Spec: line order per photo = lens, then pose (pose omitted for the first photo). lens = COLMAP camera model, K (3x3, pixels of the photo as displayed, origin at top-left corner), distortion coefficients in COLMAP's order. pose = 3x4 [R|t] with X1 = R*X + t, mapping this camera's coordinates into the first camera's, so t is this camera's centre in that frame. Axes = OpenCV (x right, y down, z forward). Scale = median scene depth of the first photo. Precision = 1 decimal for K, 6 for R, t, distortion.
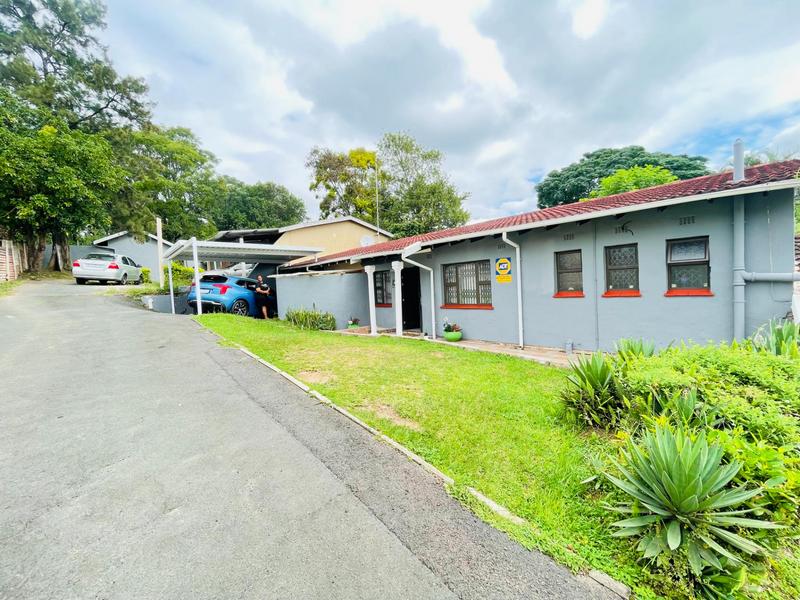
lens RADIAL K [[327.0, 0, 401.3], [0, 327.0, 302.4], [0, 0, 1]] dist [-0.001747, 0.000660]
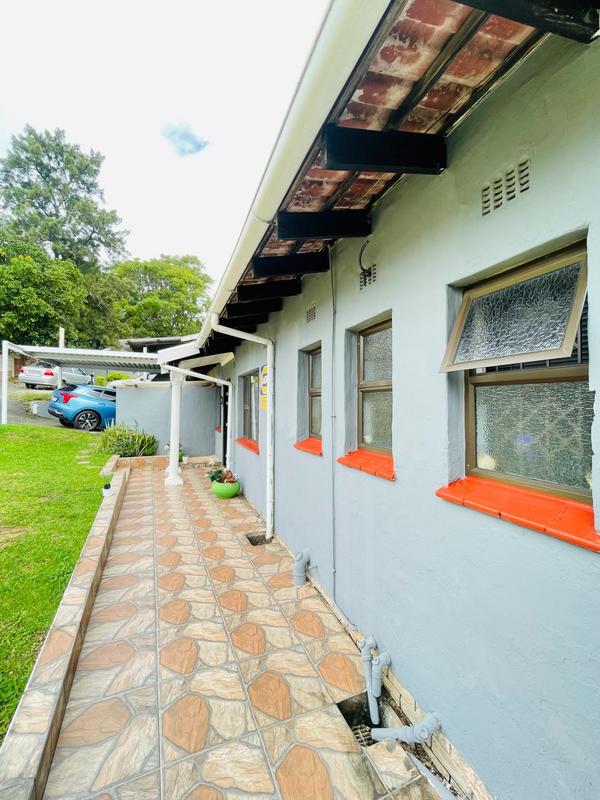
lens RADIAL K [[327.0, 0, 300.0], [0, 327.0, 400.0], [0, 0, 1]] dist [-0.001747, 0.000660]
pose [[0.931736, 0.049344, -0.359768, 0.448727], [-0.069779, 0.996590, -0.044028, -0.044249], [0.356369, 0.066126, 0.932002, 0.397415]]
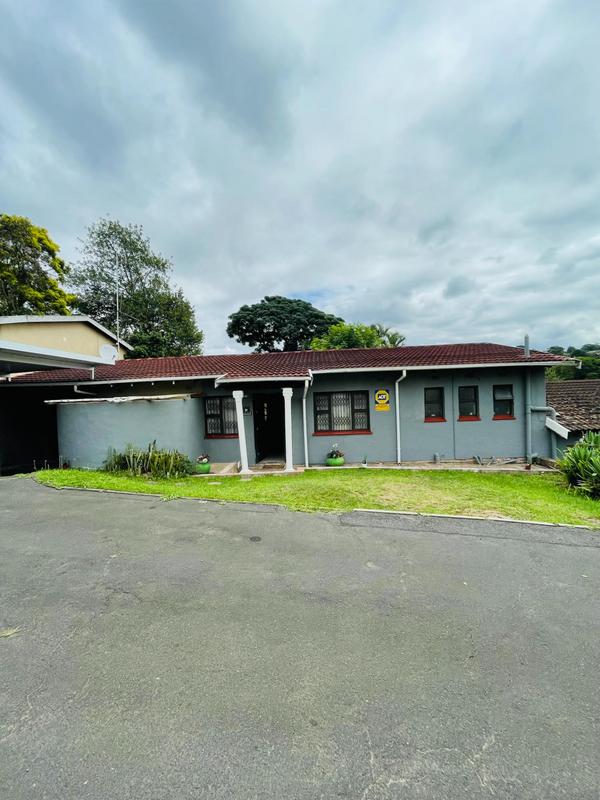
lens RADIAL K [[327.0, 0, 300.0], [0, 327.0, 400.0], [0, 0, 1]] dist [-0.001747, 0.000660]
pose [[0.724417, 0.011686, 0.689263, -0.565721], [0.036325, 0.997820, -0.055095, -0.035353], [-0.688404, 0.064949, 0.722413, 0.275729]]
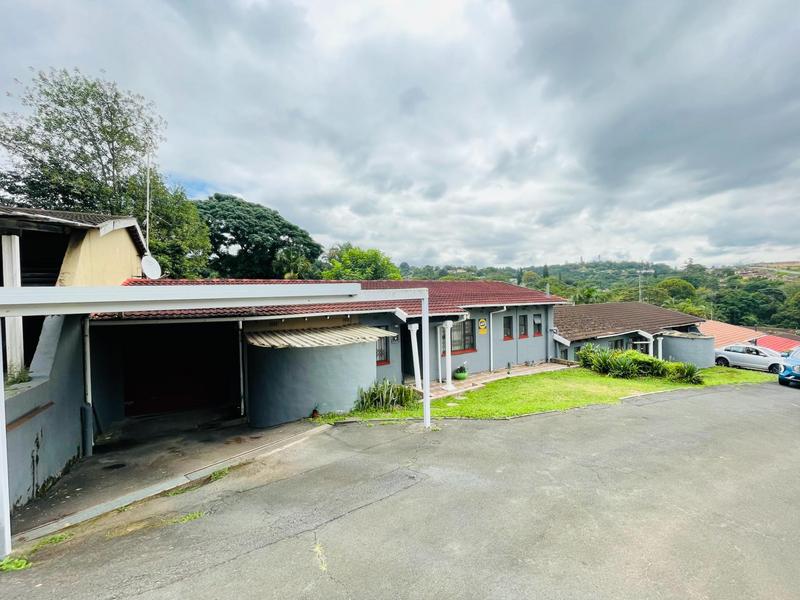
lens RADIAL K [[327.0, 0, 401.3], [0, 327.0, 302.4], [0, 0, 1]] dist [-0.001747, 0.000660]
pose [[0.217237, 0.024437, 0.975813, -1.068234], [0.058998, 0.997530, -0.038115, -0.139850], [-0.974334, 0.065851, 0.215259, 0.816023]]
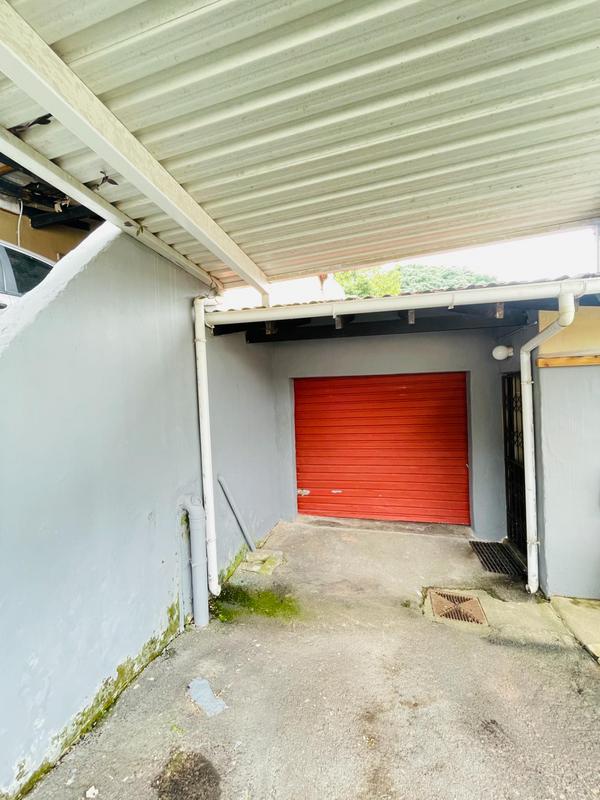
lens RADIAL K [[327.0, 0, 300.0], [0, 327.0, 400.0], [0, 0, 1]] dist [-0.001747, 0.000660]
pose [[0.845599, 0.002027, 0.533815, -0.657601], [0.022162, 0.998997, -0.038899, -0.072537], [-0.533359, 0.044723, 0.844706, 1.280153]]
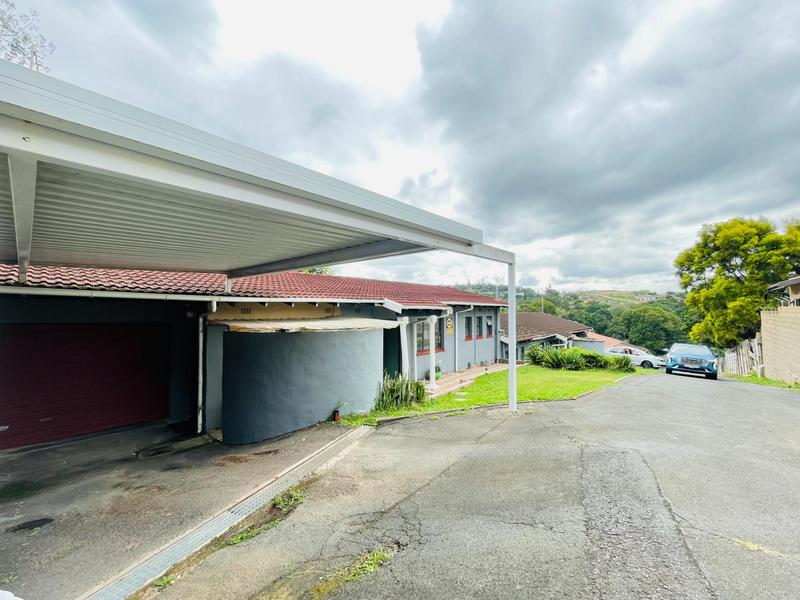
lens RADIAL K [[325.2, 0, 401.6], [0, 325.2, 293.0], [0, 0, 1]] dist [-0.003107, -0.000242]
pose [[-0.092033, 0.103341, 0.990379, -0.996768], [0.052122, 0.993737, -0.098847, -0.086834], [-0.994391, 0.042523, -0.096843, 1.089986]]
